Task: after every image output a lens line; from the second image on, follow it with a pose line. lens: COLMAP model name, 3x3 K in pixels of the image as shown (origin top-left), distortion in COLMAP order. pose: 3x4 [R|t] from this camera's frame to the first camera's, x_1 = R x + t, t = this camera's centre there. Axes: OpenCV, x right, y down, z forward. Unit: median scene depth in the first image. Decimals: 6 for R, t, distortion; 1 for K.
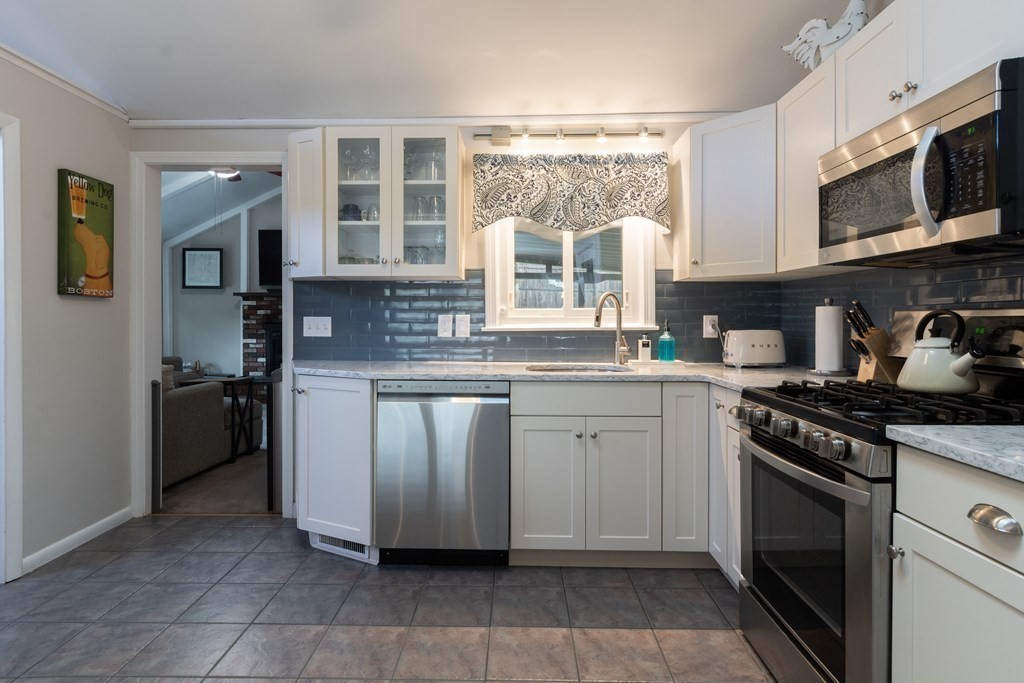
lens RADIAL K [[544.6, 0, 502.3], [0, 544.6, 321.5], [0, 0, 1]] dist [0.000848, -0.006704]
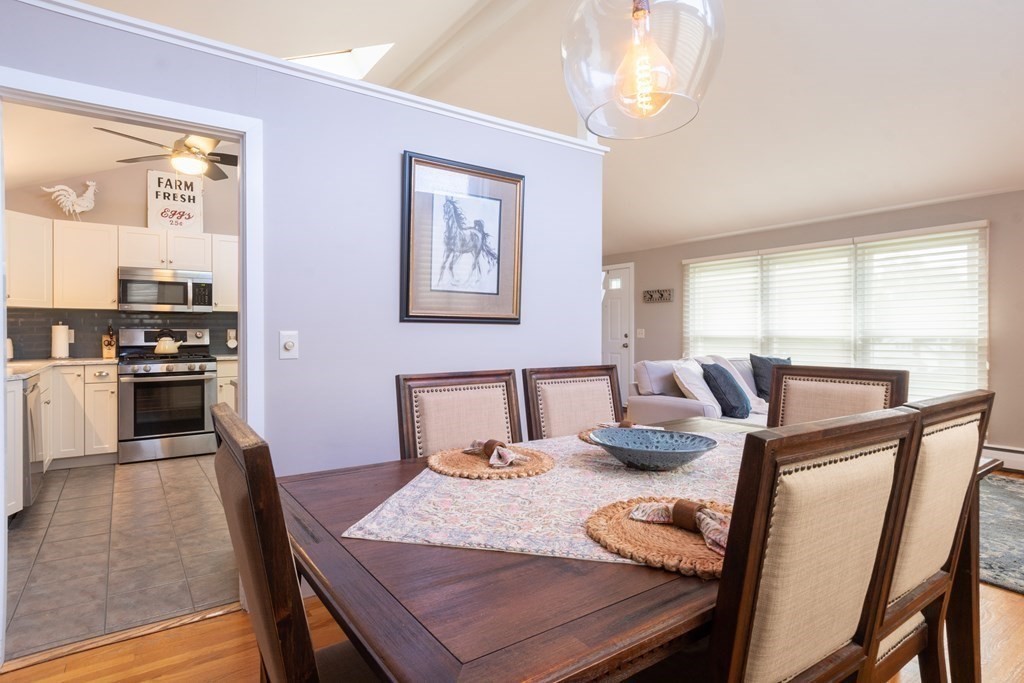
lens RADIAL K [[544.6, 0, 508.5], [0, 544.6, 344.8], [0, 0, 1]] dist [0.000848, -0.006704]
pose [[-0.605775, -0.017680, 0.795439, -1.782688], [0.005541, 0.999635, 0.026438, -0.000151], [-0.795616, 0.020423, -0.605456, 0.782627]]
